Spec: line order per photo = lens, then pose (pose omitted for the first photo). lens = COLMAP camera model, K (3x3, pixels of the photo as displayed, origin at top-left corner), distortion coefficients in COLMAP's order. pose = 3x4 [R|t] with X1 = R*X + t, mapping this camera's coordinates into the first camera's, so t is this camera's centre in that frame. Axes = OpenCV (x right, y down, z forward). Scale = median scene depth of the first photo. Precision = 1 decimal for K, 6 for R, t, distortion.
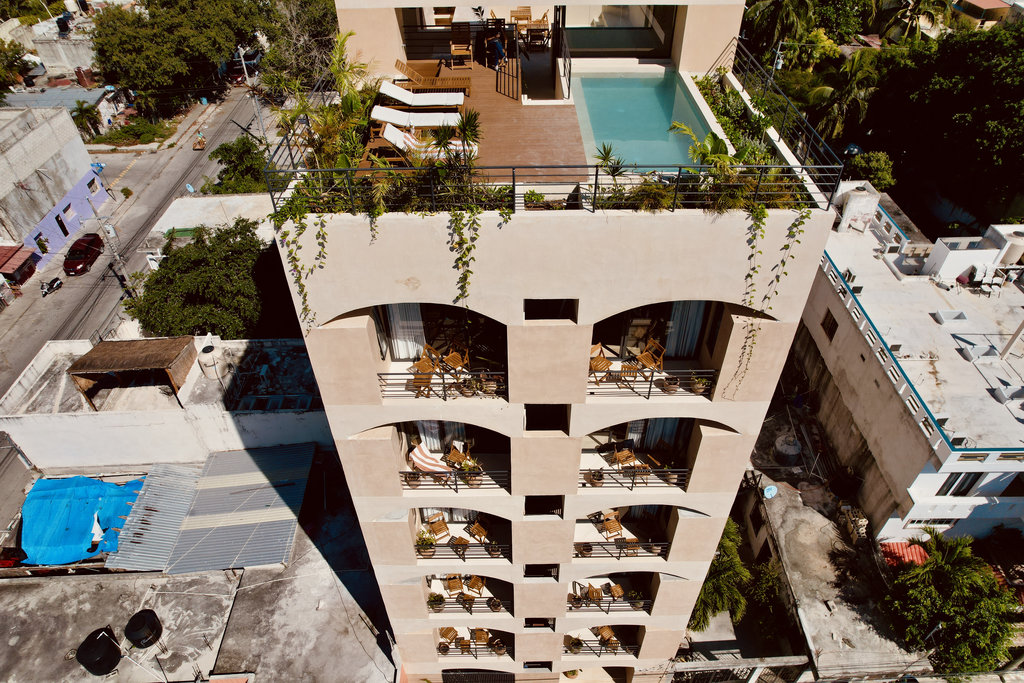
lens RADIAL K [[651.0, 0, 513.9], [0, 651.0, 341.9], [0, 0, 1]] dist [-0.060270, 0.046241]
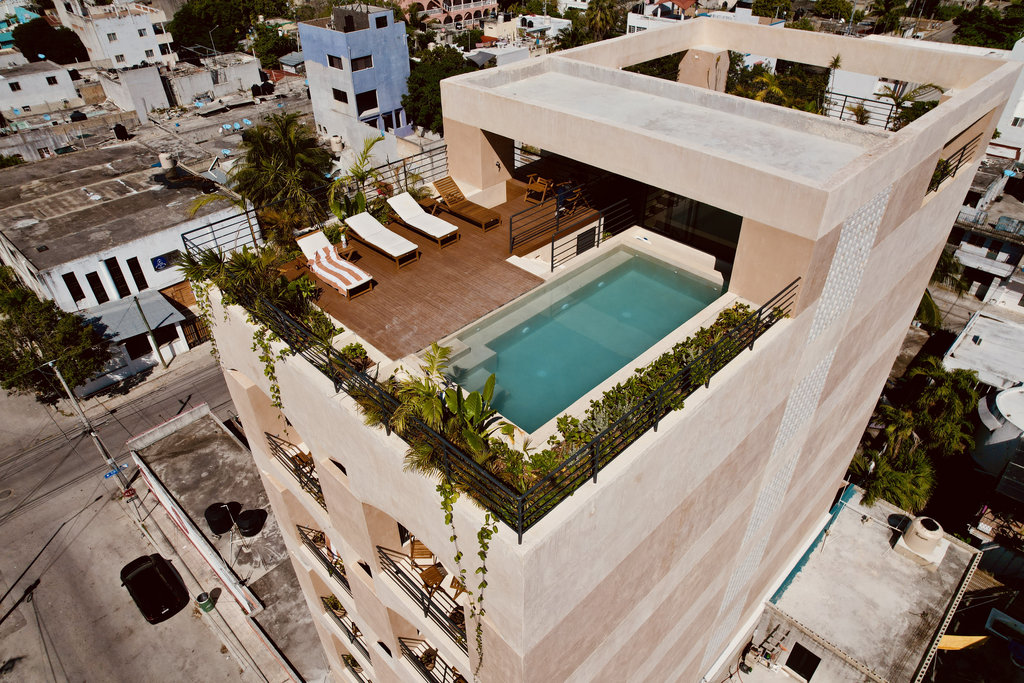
lens RADIAL K [[651.0, 0, 513.1], [0, 651.0, 343.1], [0, 0, 1]] dist [-0.060270, 0.046241]
pose [[0.702052, 0.424782, -0.571562, 0.593506], [-0.471123, 0.878914, 0.074521, -0.331181], [0.534009, 0.216958, 0.817168, 0.262136]]
